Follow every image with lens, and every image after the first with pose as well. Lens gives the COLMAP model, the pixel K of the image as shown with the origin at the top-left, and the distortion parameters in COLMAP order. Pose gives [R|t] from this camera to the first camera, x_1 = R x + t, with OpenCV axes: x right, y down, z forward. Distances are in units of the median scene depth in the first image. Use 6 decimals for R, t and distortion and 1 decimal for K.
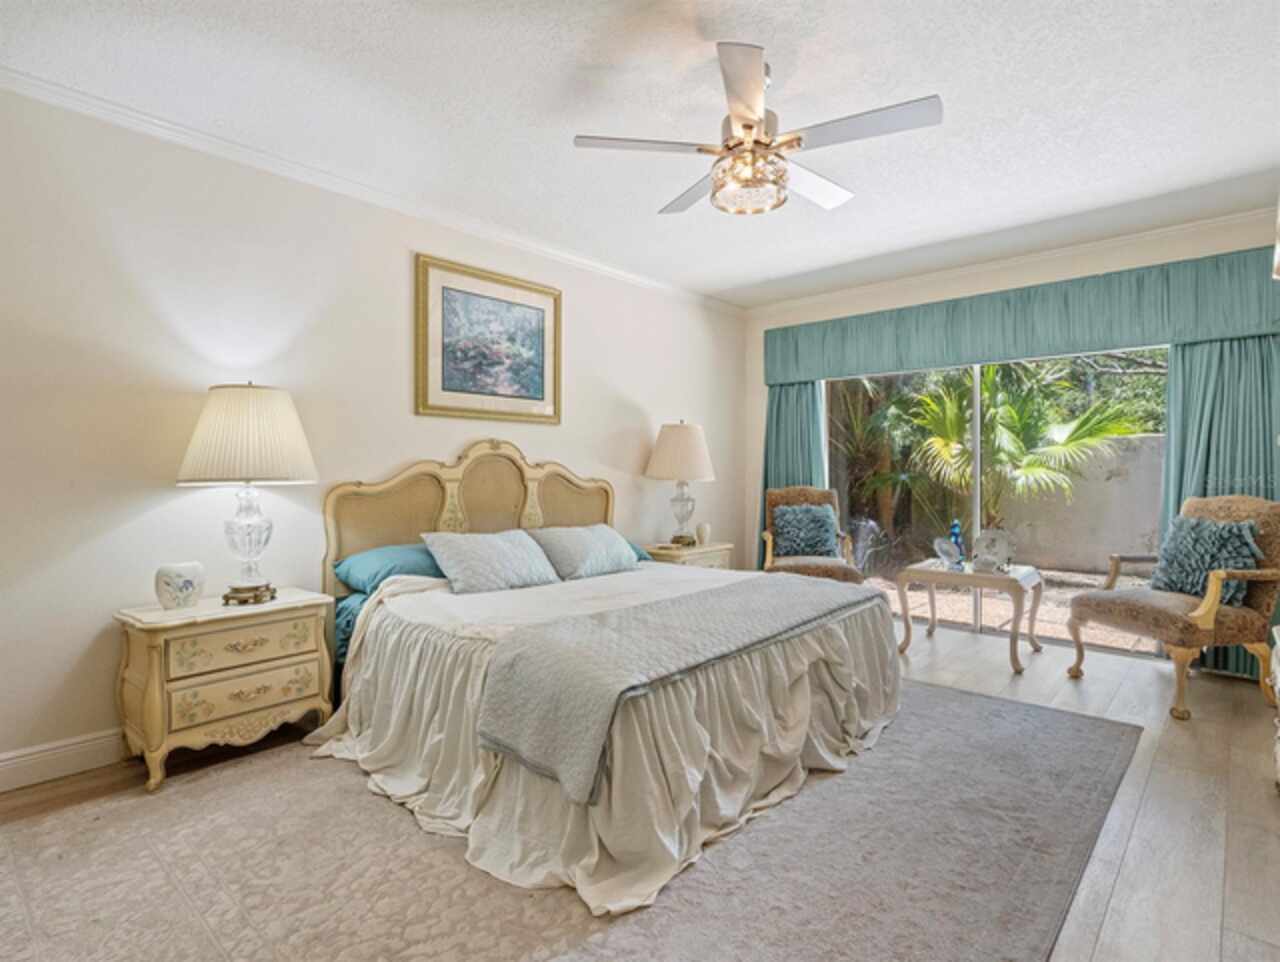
lens RADIAL K [[600.0, 0, 640.4], [0, 600.0, 471.4], [0, 0, 1]] dist [0.031445, 0.000126]
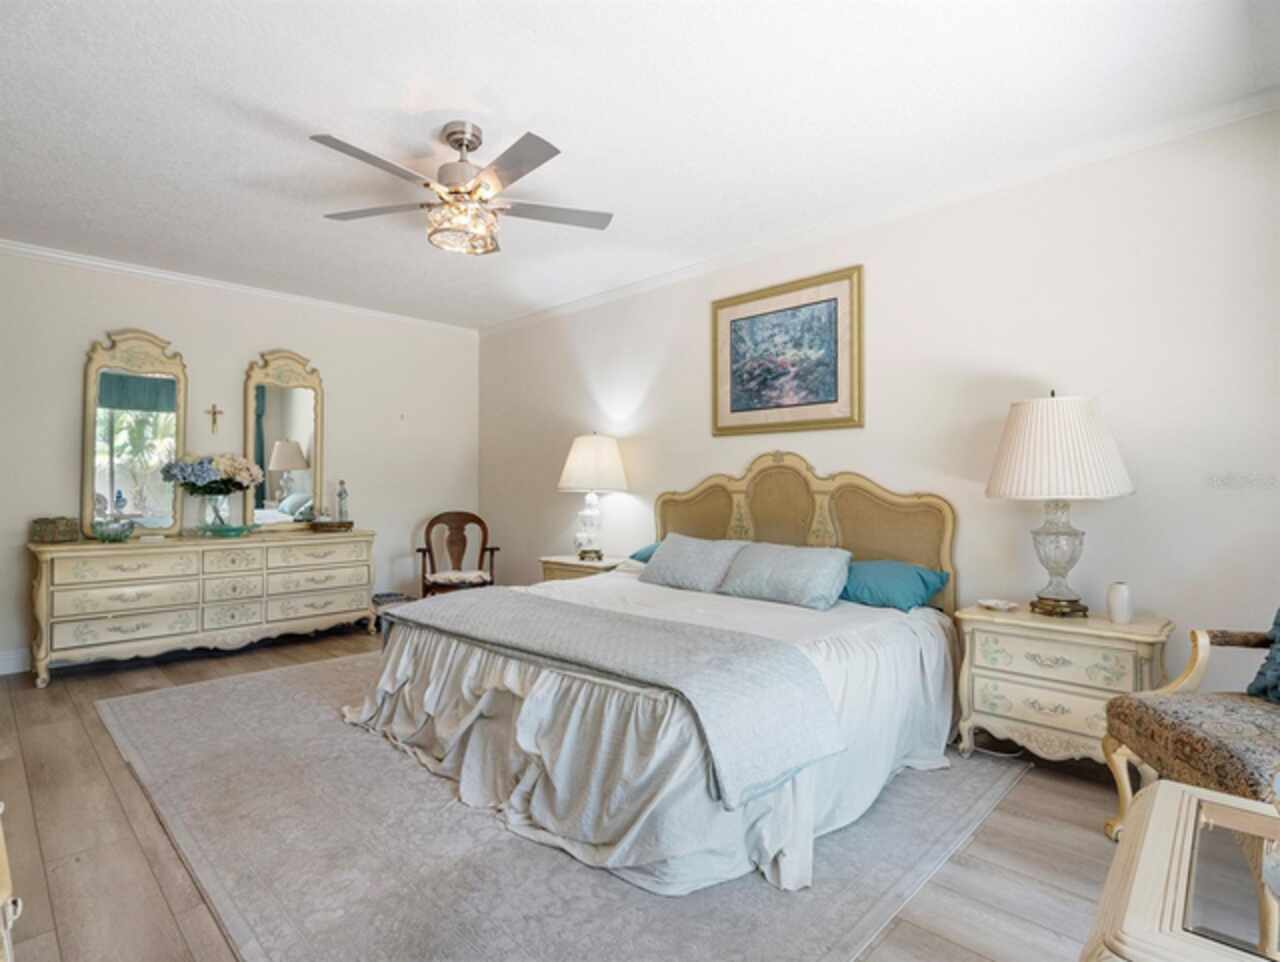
lens RADIAL K [[637.6, 0, 640.0], [0, 637.6, 481.0], [0, 0, 1]] dist [0.002421, 0.000276]
pose [[0.024412, 0.002803, -0.999698, 0.810738], [0.005583, 0.999980, 0.002940, -0.008644], [0.999686, -0.005653, 0.024396, 0.742168]]
